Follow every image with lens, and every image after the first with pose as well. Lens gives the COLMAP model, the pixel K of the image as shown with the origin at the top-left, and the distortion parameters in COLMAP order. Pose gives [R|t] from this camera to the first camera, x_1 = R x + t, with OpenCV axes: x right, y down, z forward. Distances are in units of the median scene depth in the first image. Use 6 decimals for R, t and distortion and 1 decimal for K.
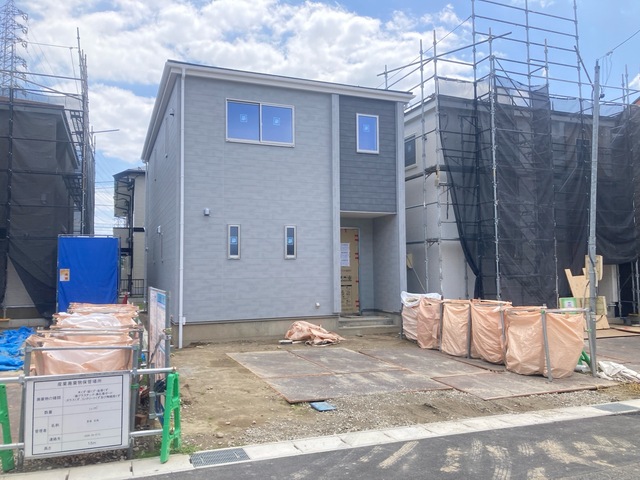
lens RADIAL K [[524.7, 0, 320.0], [0, 524.7, 240.0], [0, 0, 1]] dist [0.027921, -0.013649]
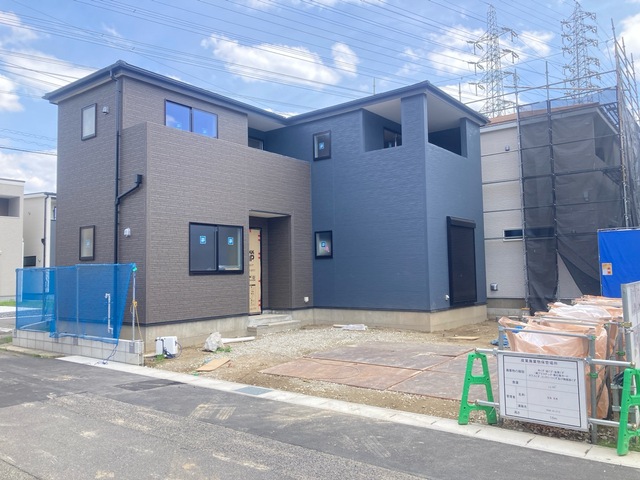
lens RADIAL K [[524.7, 0, 320.0], [0, 524.7, 240.0], [0, 0, 1]] dist [0.027921, -0.013649]
pose [[0.527214, -0.052601, -0.848103, 0.269535], [0.060706, 0.997863, -0.024151, 0.005929], [0.847561, -0.038752, 0.529281, 0.006703]]
